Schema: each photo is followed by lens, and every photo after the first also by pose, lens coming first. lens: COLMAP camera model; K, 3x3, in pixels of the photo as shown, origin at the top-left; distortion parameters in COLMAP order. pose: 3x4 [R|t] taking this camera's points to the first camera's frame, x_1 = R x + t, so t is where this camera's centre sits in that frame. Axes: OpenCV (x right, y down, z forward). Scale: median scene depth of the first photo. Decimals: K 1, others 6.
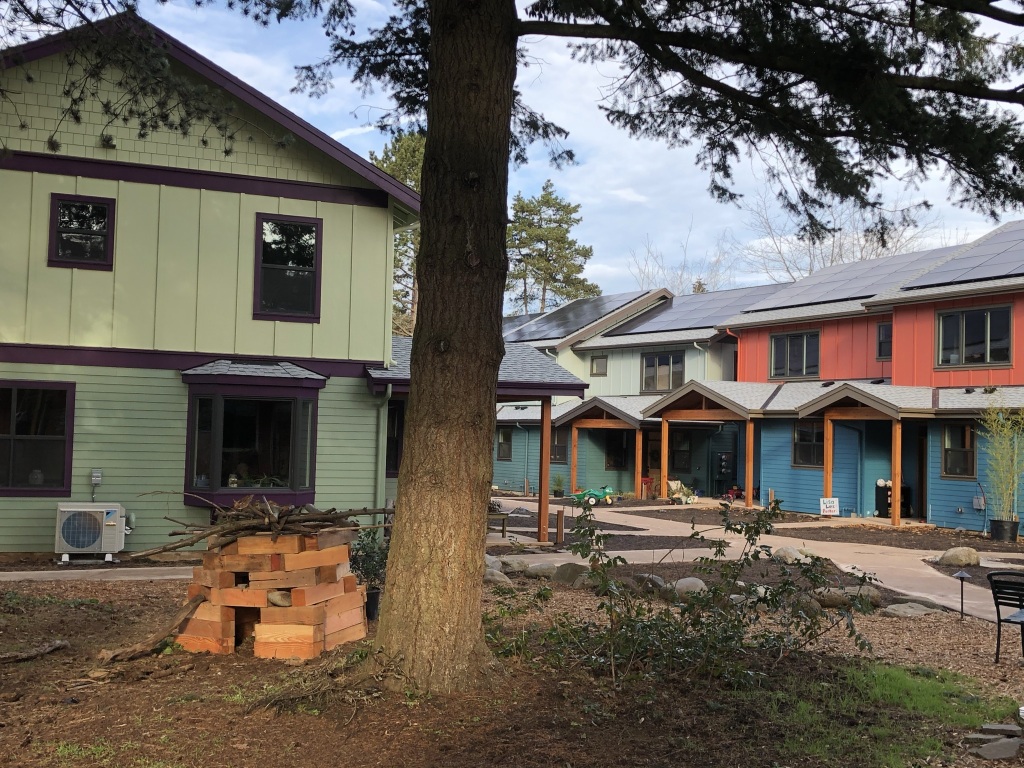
lens RADIAL K [[1223.2, 0, 512.0], [0, 1223.2, 384.0], [0, 0, 1]] dist [0.168329, -0.402815]
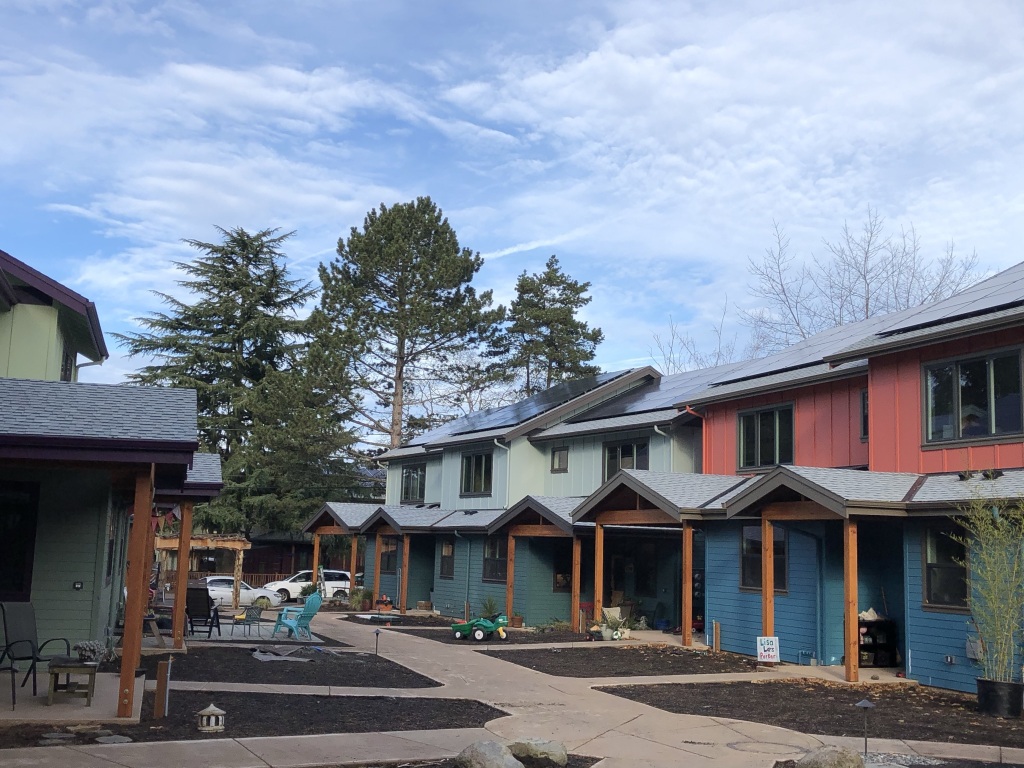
lens RADIAL K [[1223.2, 0, 512.0], [0, 1223.2, 384.0], [0, 0, 1]] dist [0.168329, -0.402815]
pose [[0.995295, -0.009339, -0.096435, 0.162567], [0.000181, 0.995521, -0.094540, 0.016109], [0.096886, 0.094077, 0.990839, 0.264778]]
